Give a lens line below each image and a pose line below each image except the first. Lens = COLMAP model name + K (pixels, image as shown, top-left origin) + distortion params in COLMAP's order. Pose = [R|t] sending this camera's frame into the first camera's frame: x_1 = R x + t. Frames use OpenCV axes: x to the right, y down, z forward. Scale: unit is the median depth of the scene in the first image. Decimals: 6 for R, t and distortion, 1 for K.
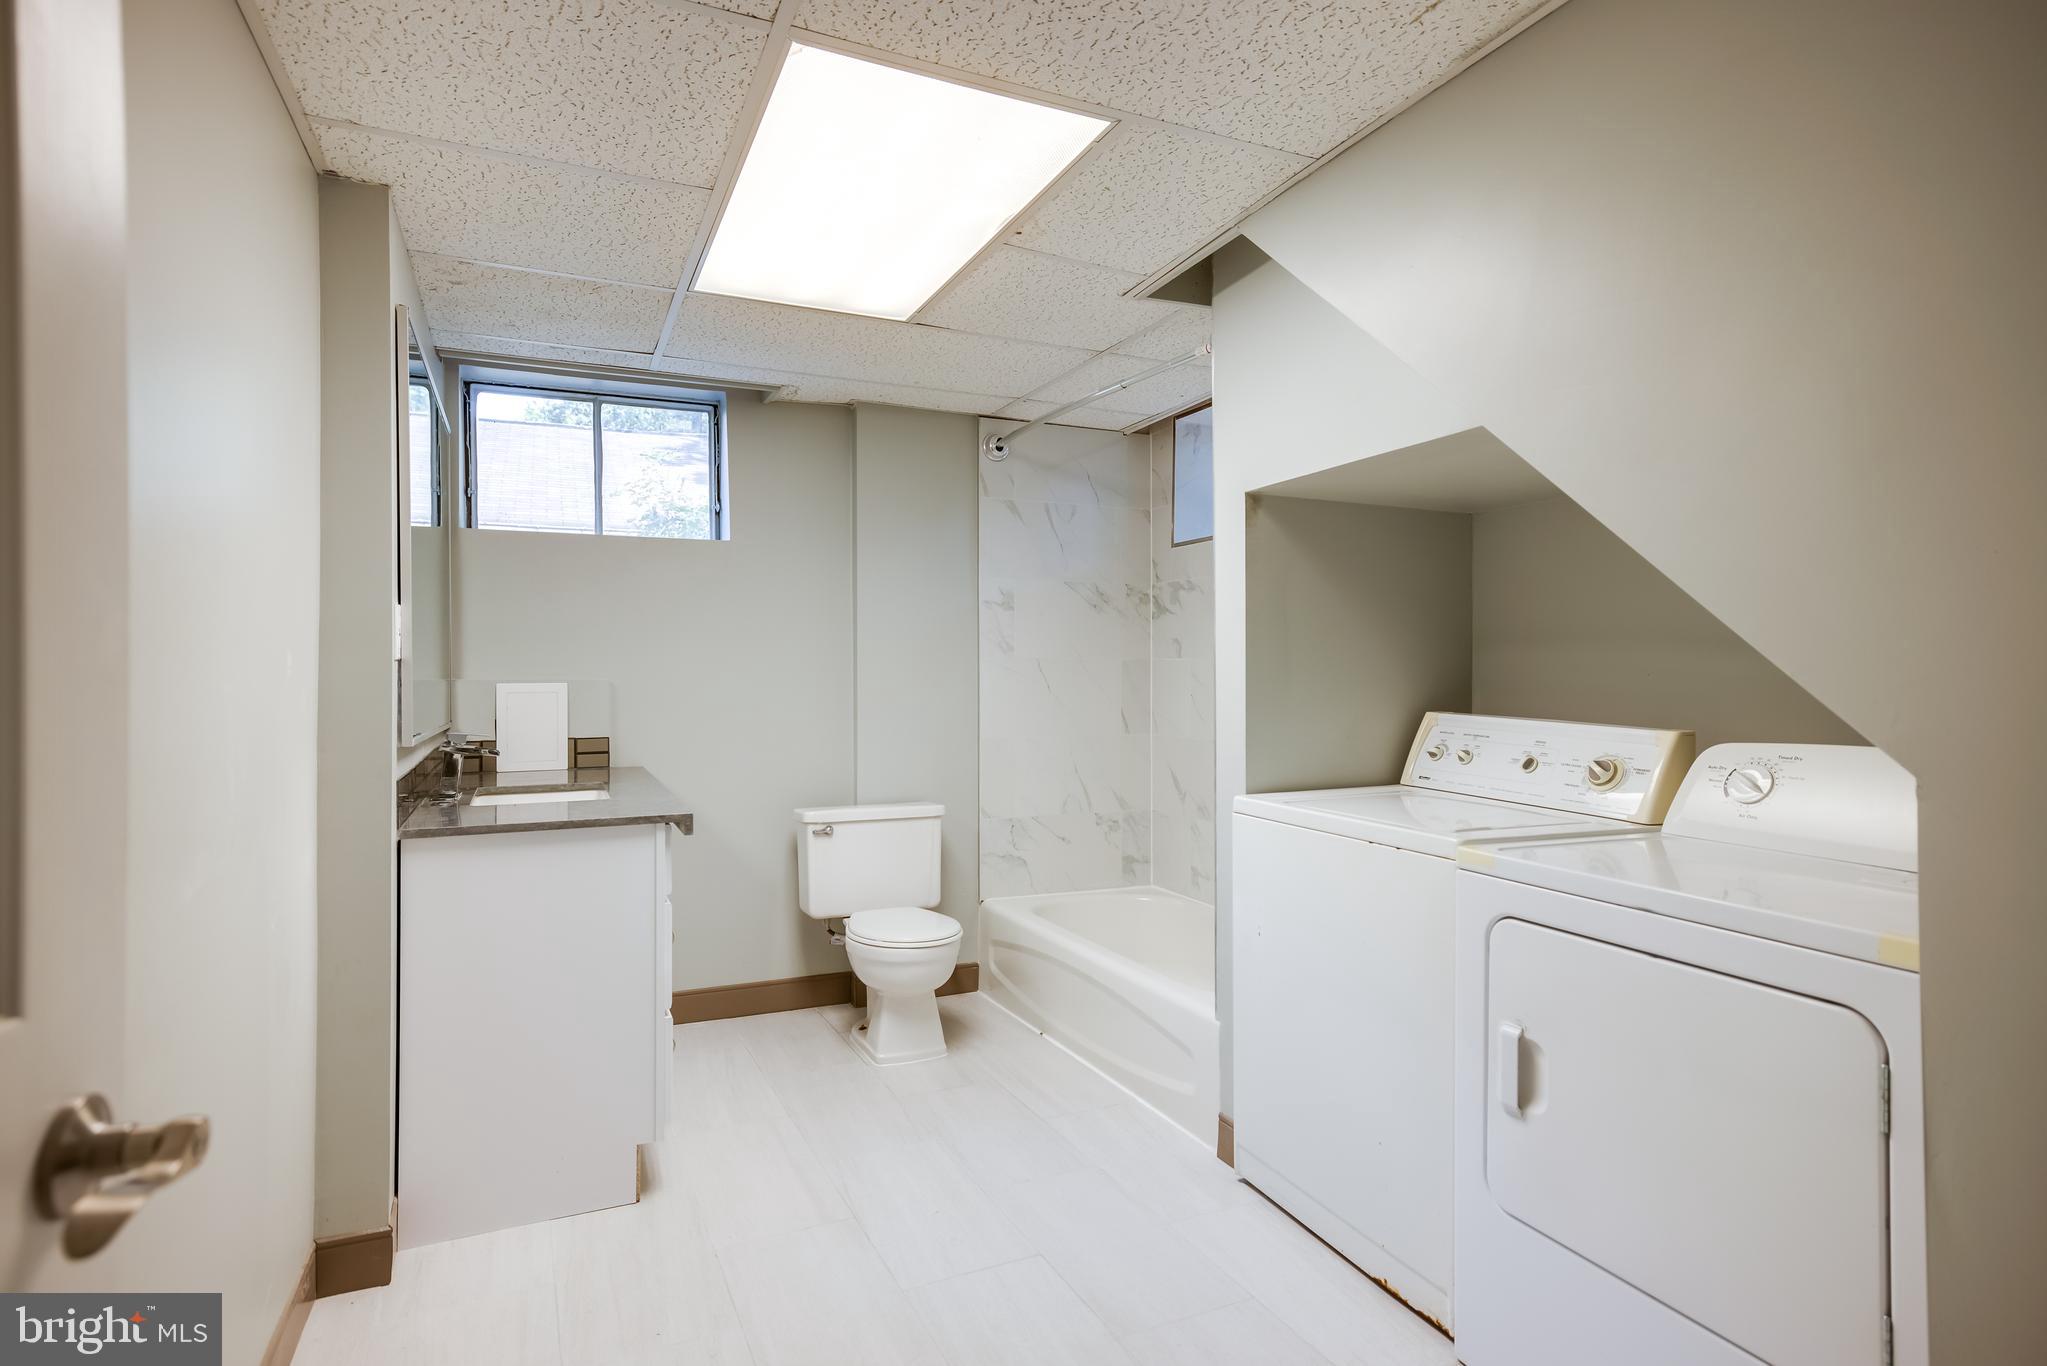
lens RADIAL K [[1087.3, 0, 1024.3], [0, 1087.3, 680.7], [0, 0, 1]] dist [-0.000359, -0.000083]
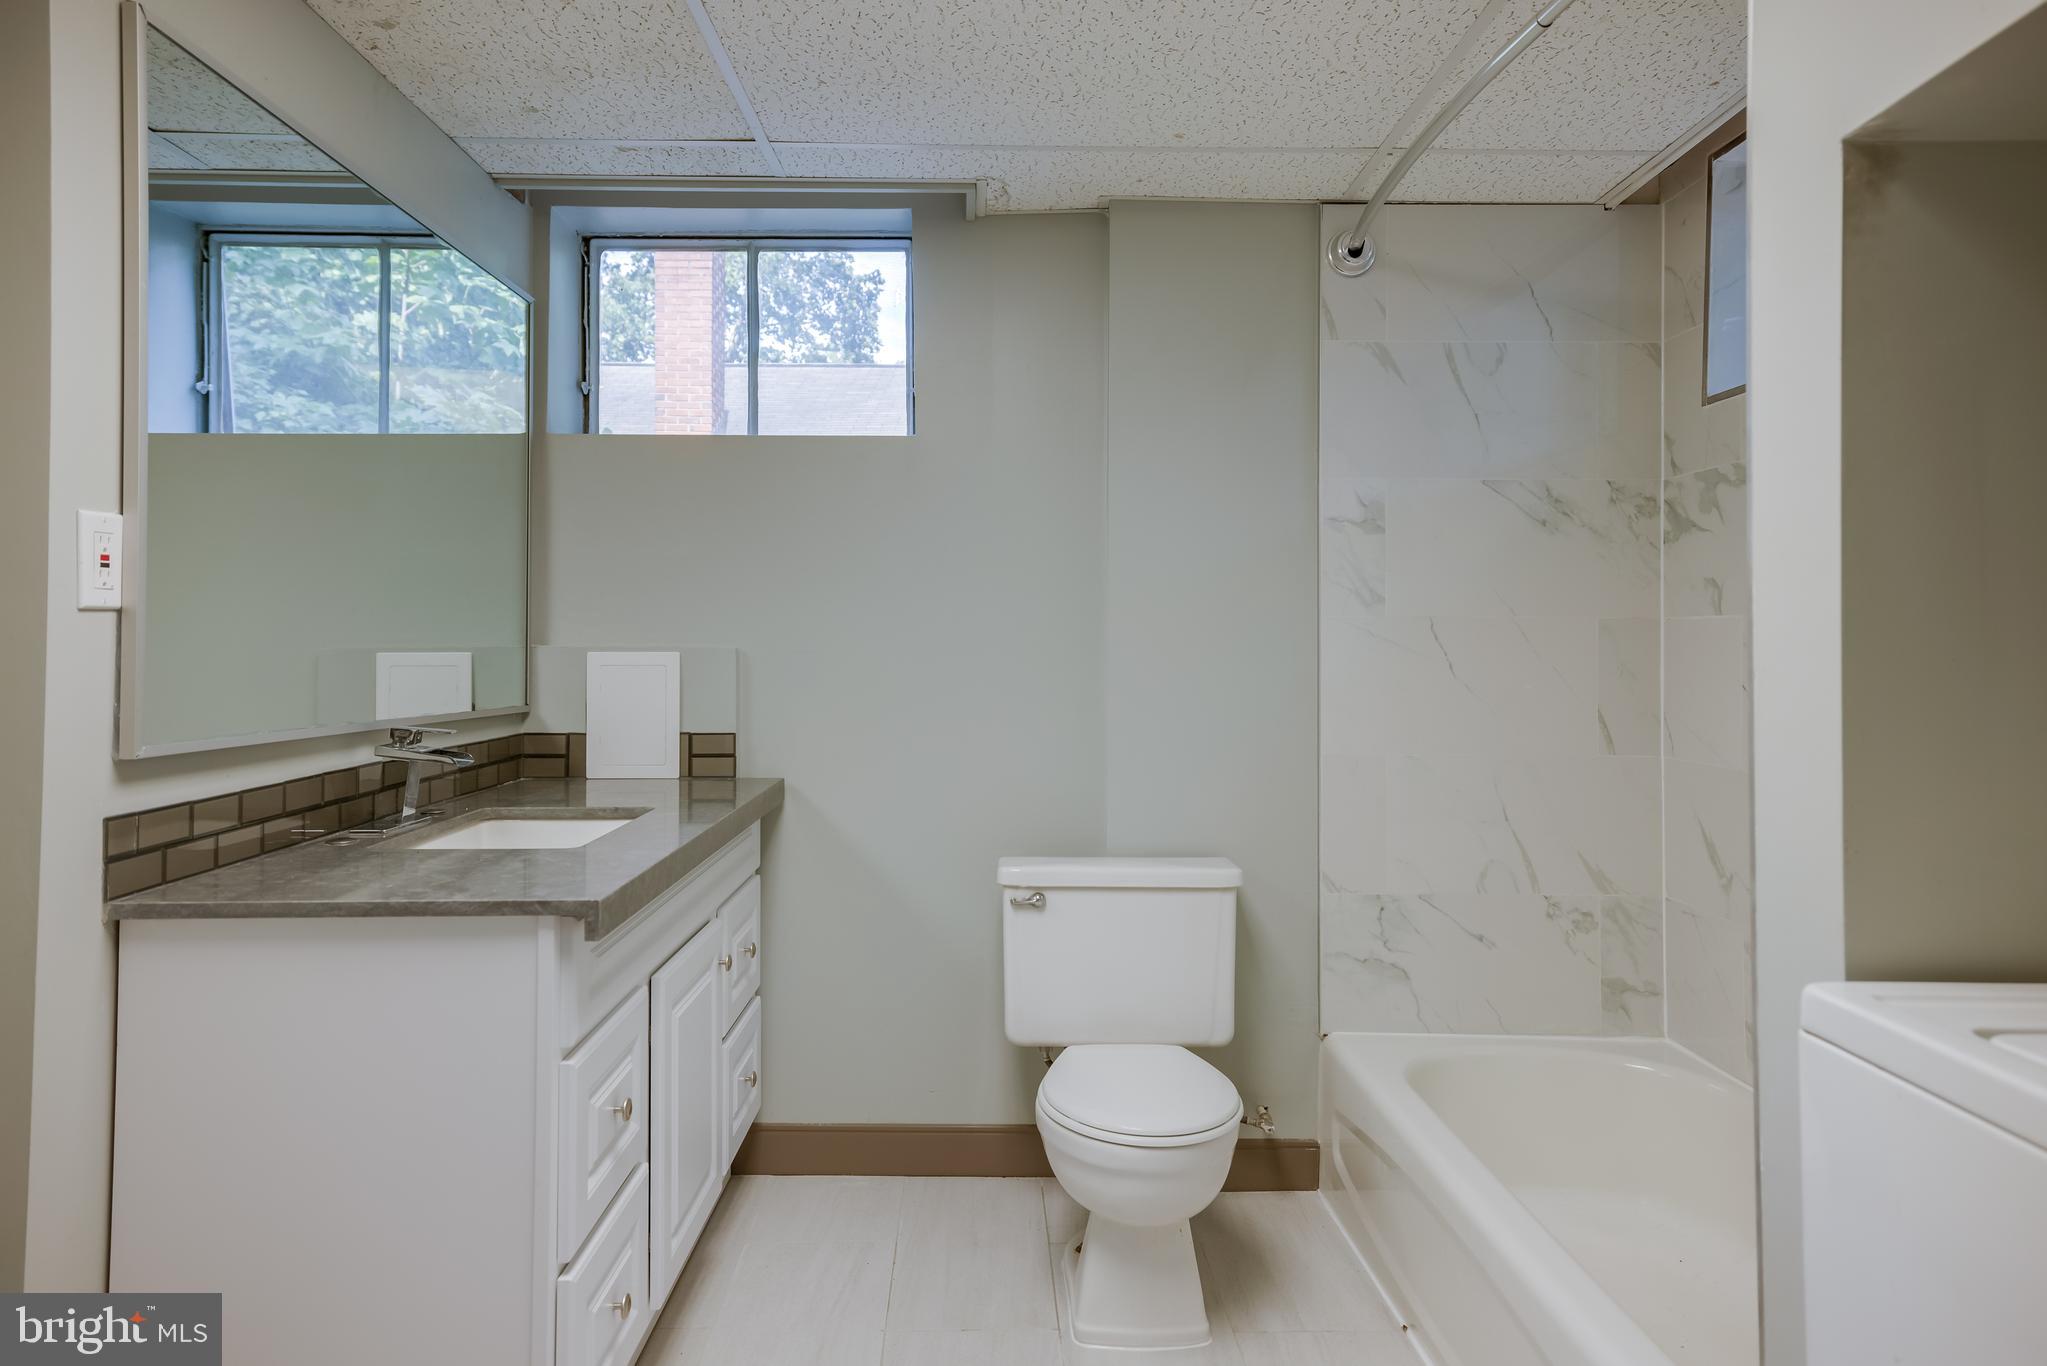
lens RADIAL K [[1244.9, 0, 1003.9], [0, 1244.9, 628.8], [0, 0, 1]] dist [0.025495, 0.001905]
pose [[0.914683, 0.001332, -0.404170, 0.075331], [-0.008837, 0.999821, -0.016703, -0.001180], [0.404075, 0.018850, 0.914532, 0.322468]]
